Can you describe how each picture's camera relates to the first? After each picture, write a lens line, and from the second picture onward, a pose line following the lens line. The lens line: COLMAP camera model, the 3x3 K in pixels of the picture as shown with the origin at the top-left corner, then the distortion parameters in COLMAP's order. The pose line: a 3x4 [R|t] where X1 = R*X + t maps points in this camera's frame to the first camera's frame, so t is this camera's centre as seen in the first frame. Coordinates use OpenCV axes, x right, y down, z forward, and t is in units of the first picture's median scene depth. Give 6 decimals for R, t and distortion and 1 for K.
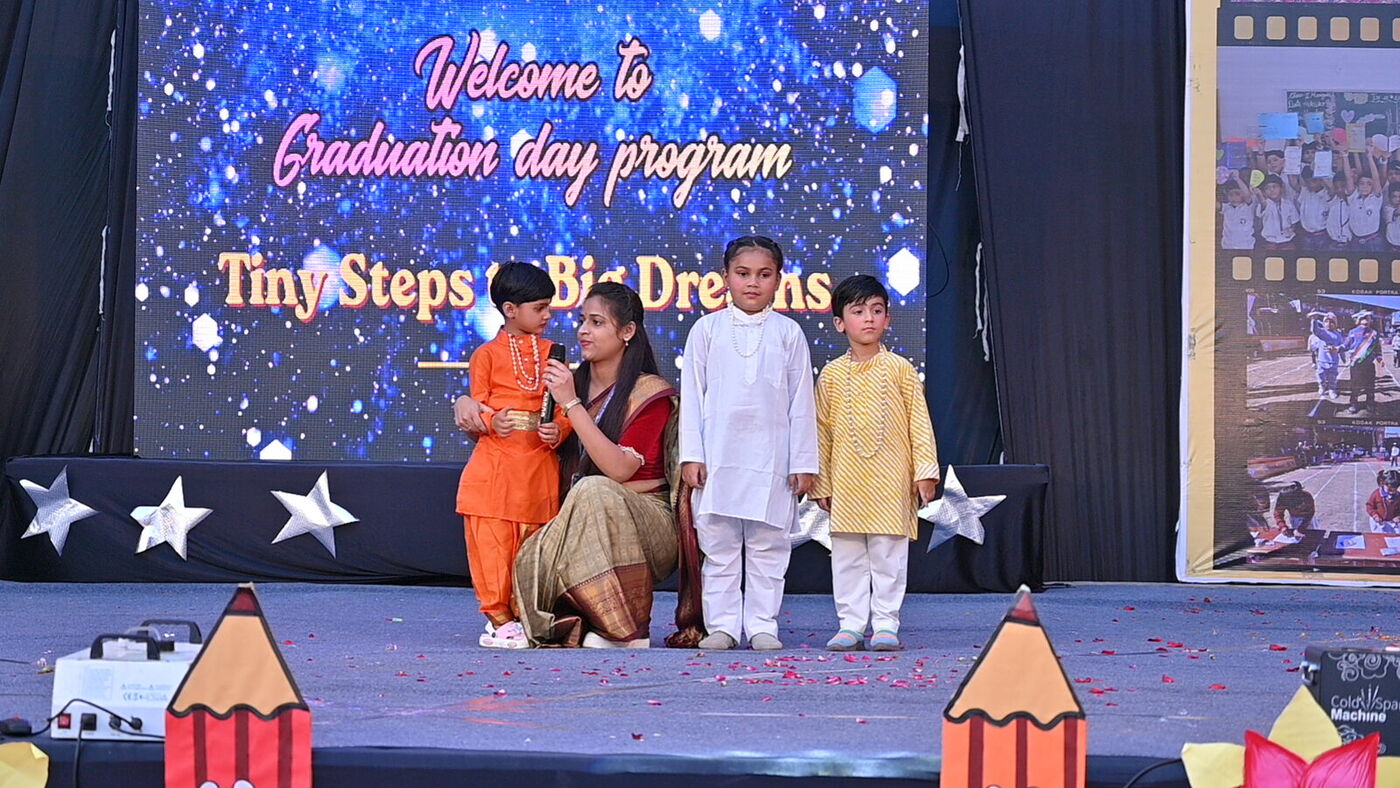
lens RADIAL K [[3288.3, 0, 700.0], [0, 3288.3, 394.0], [0, 0, 1]] dist [0.040700, -0.189805]
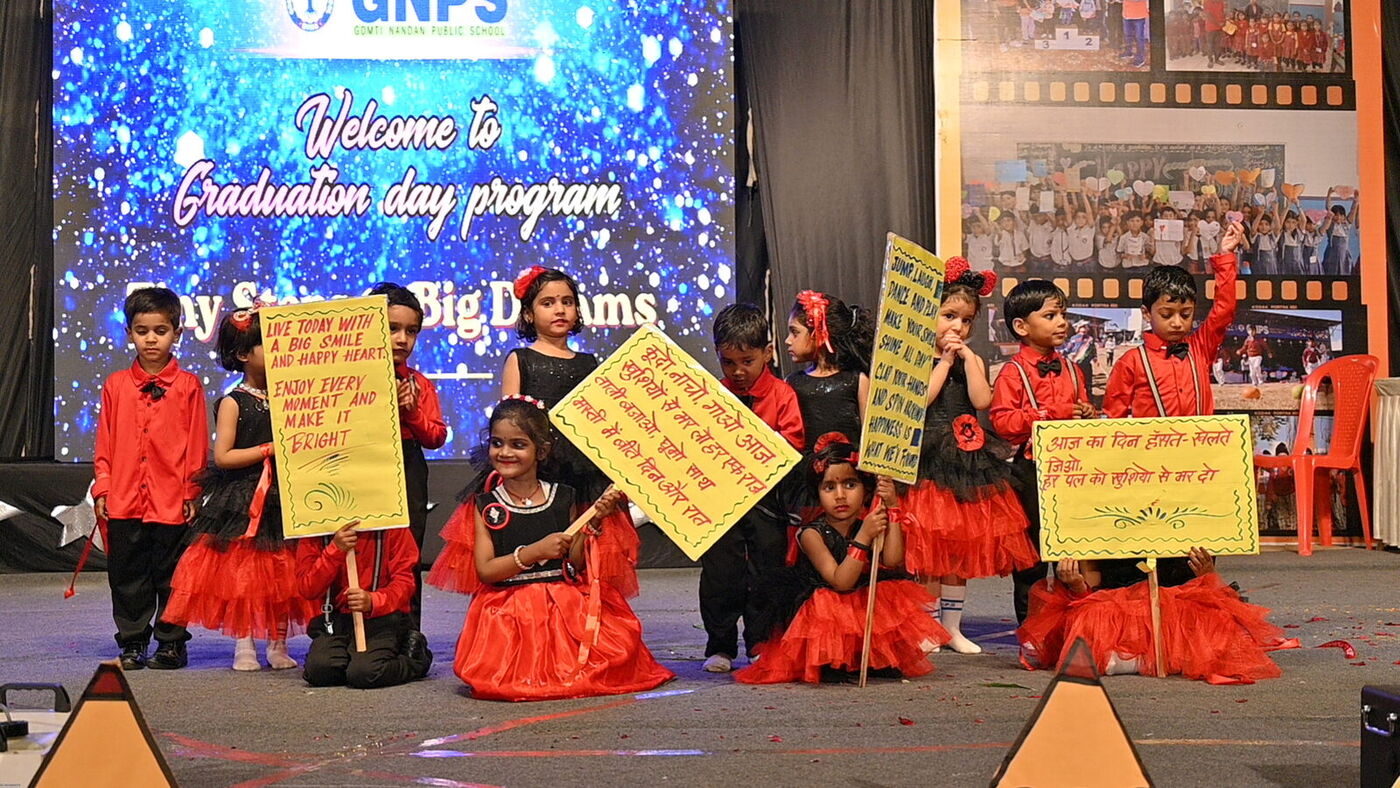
lens RADIAL K [[2039.4, 0, 665.5], [0, 2039.4, 393.9], [0, 0, 1]] dist [-0.030954, -0.024840]
pose [[0.995193, -0.017343, 0.096387, -0.027765], [0.017180, 0.999849, 0.002524, -0.002715], [-0.096416, -0.000856, 0.995341, 0.270680]]
